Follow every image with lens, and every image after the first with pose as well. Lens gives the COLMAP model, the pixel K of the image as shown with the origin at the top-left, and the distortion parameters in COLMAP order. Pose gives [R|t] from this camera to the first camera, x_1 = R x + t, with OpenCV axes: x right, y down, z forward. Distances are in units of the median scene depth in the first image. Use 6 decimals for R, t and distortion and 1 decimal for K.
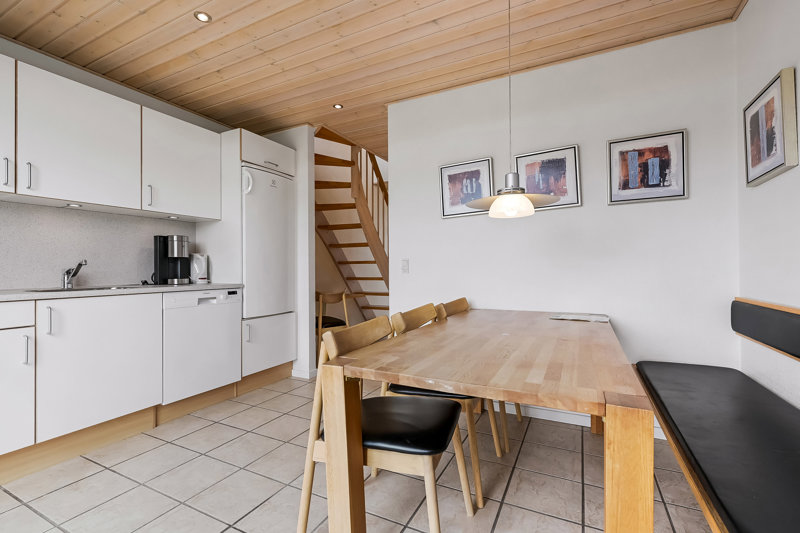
lens RADIAL K [[359.5, 0, 392.0], [0, 359.5, 264.3], [0, 0, 1]] dist [-0.000477, 0.000965]
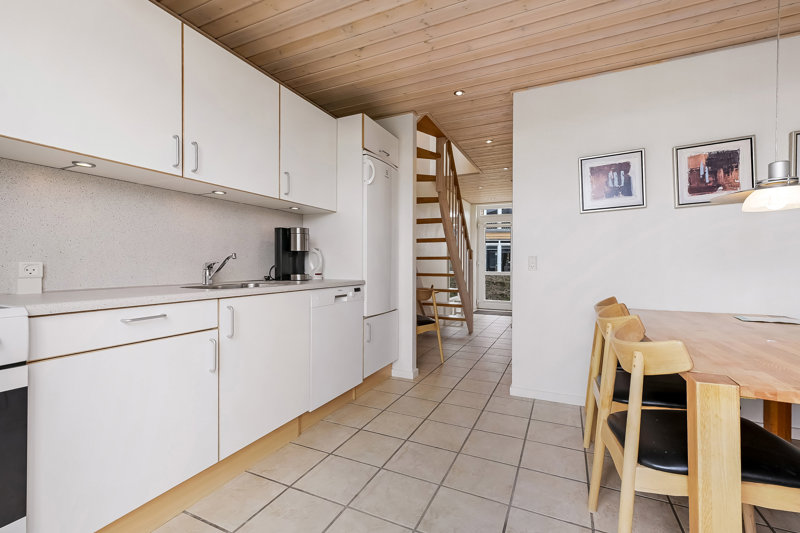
lens RADIAL K [[359.5, 0, 436.0], [0, 359.5, 265.7], [0, 0, 1]] dist [-0.000477, 0.000965]
pose [[0.999554, 0.008922, 0.028485, -0.295915], [-0.009350, 0.999845, 0.014914, 0.000731], [-0.028347, -0.015174, 0.999483, 0.066672]]
